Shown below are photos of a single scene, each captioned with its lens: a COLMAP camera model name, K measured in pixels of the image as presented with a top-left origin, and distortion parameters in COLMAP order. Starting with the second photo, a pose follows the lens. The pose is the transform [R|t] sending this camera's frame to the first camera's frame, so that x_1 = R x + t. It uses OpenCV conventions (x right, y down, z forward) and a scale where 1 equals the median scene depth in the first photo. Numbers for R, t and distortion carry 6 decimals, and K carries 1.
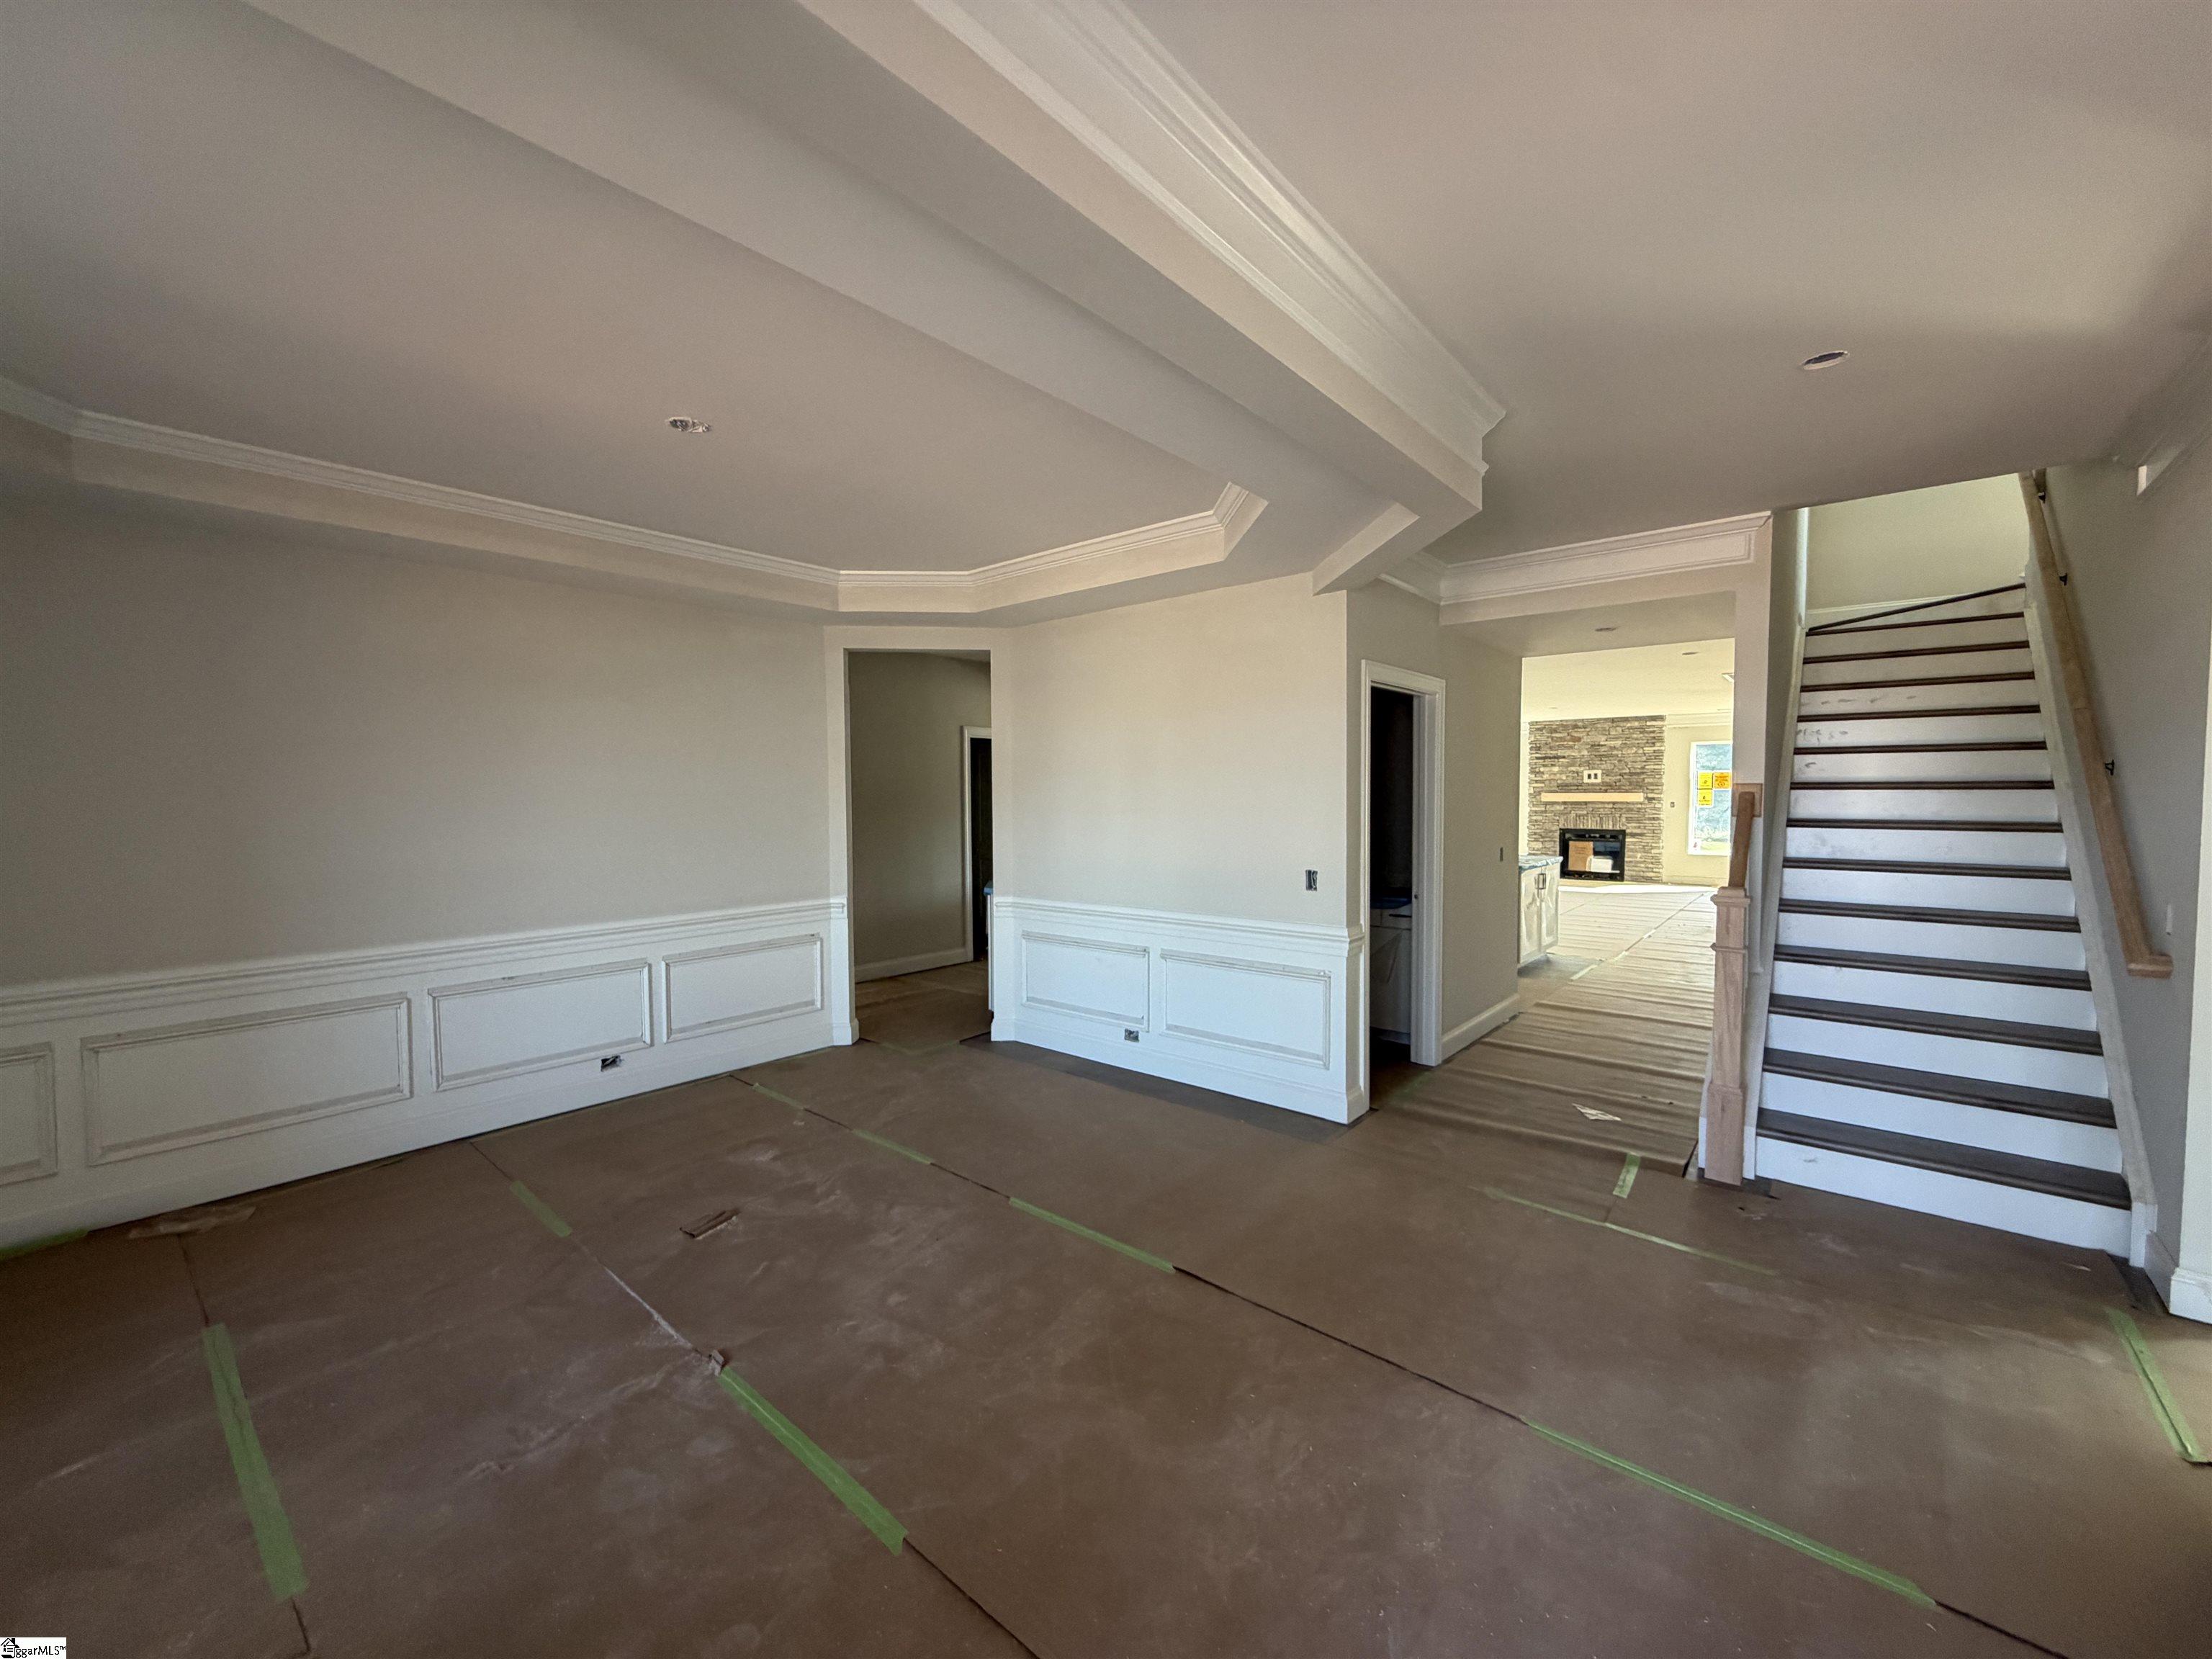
lens RADIAL K [[880.7, 0, 1103.2], [0, 880.7, 829.6], [0, 0, 1]] dist [0.002653, 0.000272]
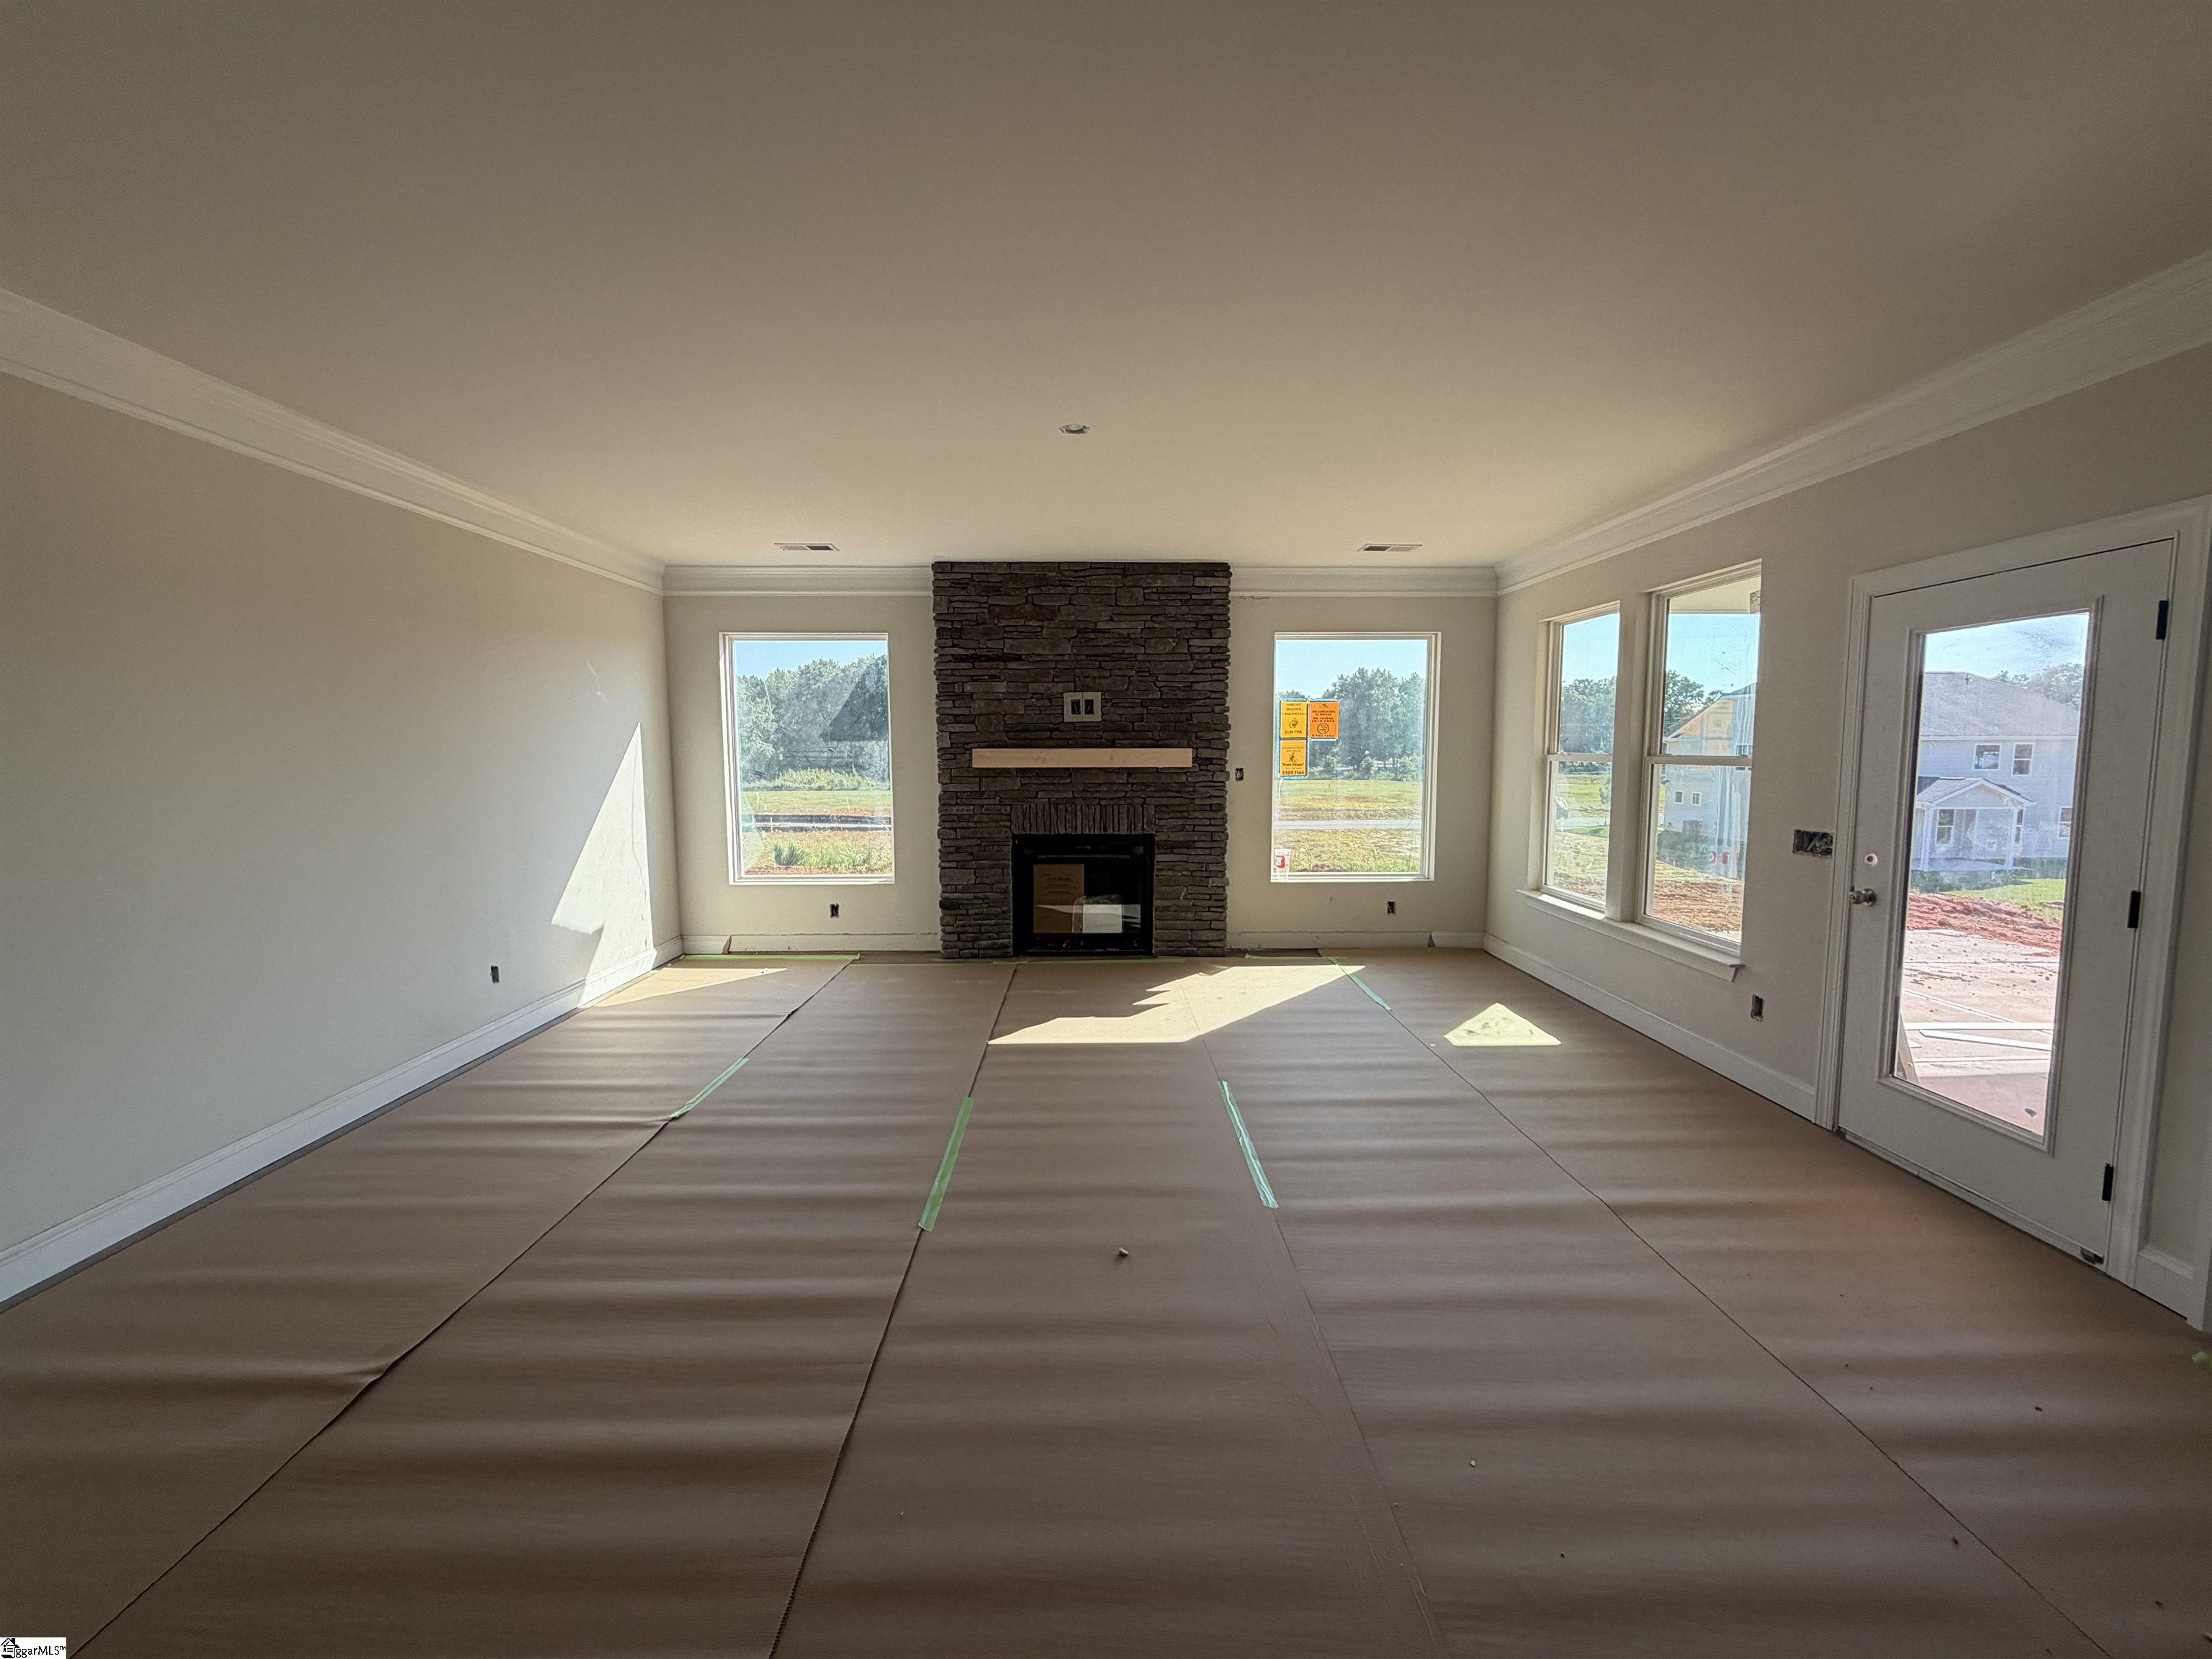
lens RADIAL K [[880.7, 0, 1102.7], [0, 880.7, 829.0], [0, 0, 1]] dist [0.002653, 0.000272]
pose [[0.751748, -0.061860, 0.656542, 0.291860], [0.028074, 0.997690, 0.061858, -0.029080], [-0.658852, -0.028070, 0.751748, 0.690325]]
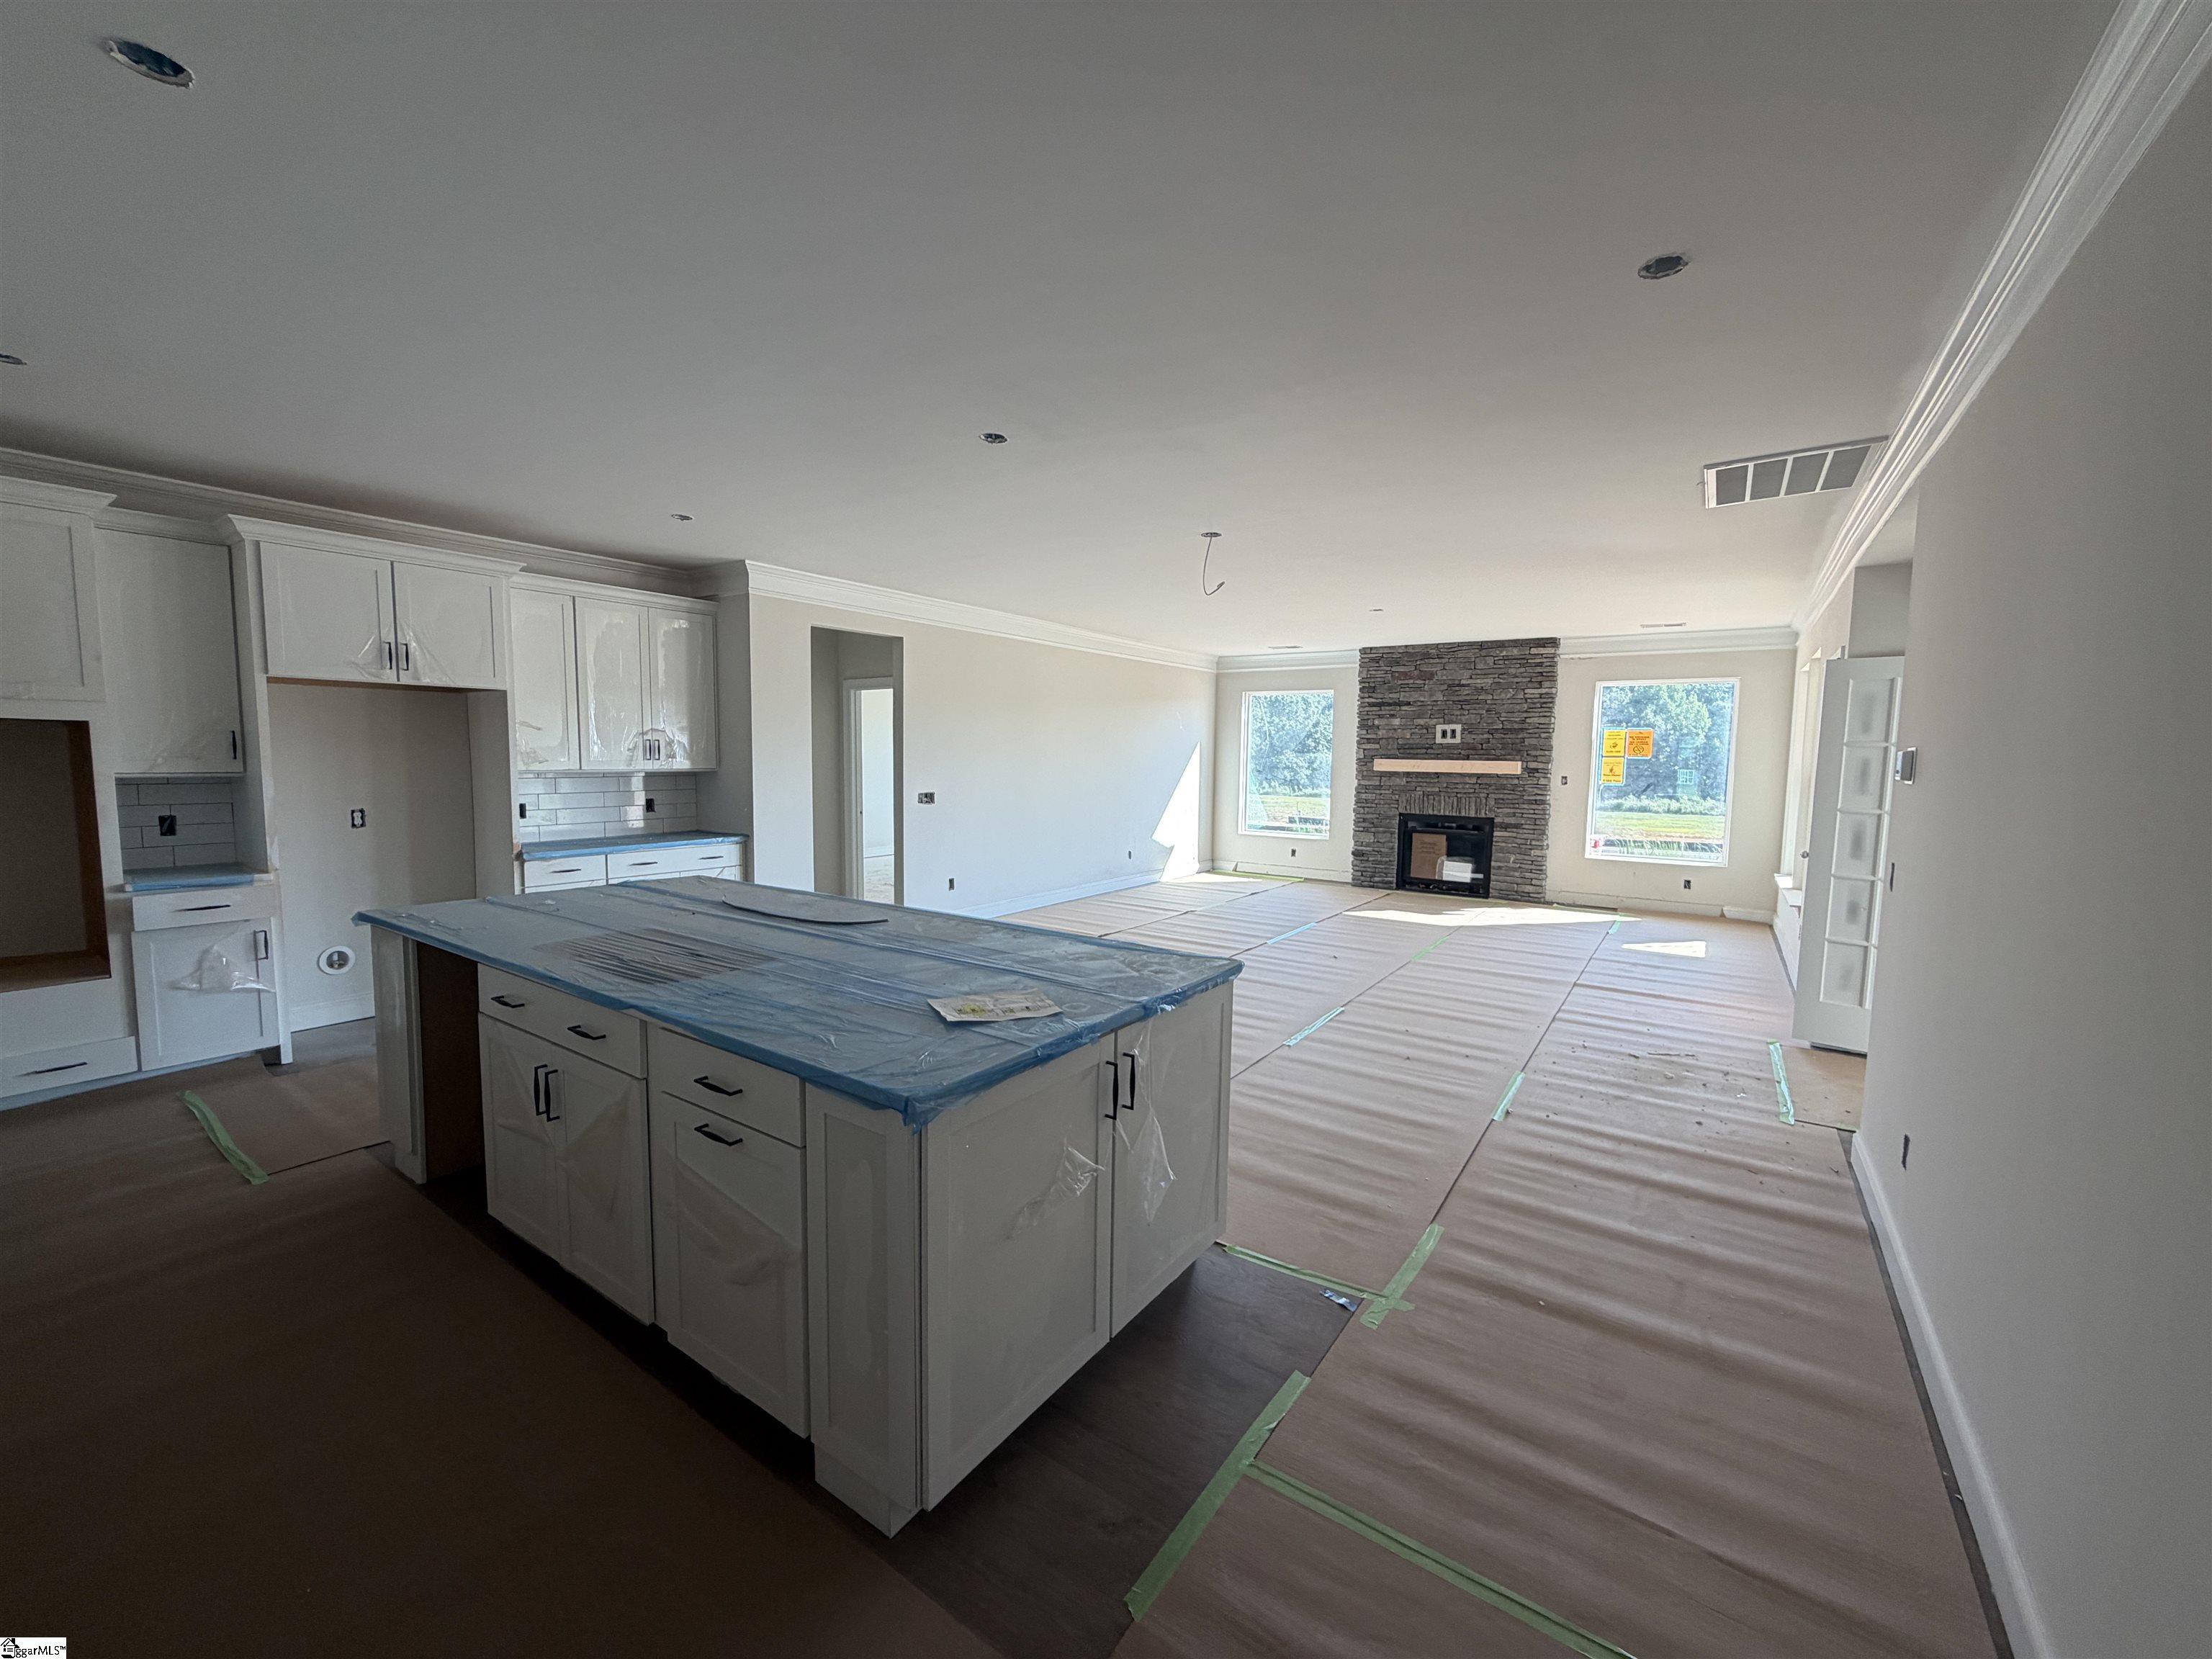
lens RADIAL K [[880.7, 0, 1098.3], [0, 880.7, 829.9], [0, 0, 1]] dist [0.002653, 0.000272]
pose [[0.995447, 0.006596, 0.095084, 0.241665], [-0.011343, 0.998711, 0.049472, -0.019496], [-0.094635, -0.050326, 0.994239, 0.384183]]
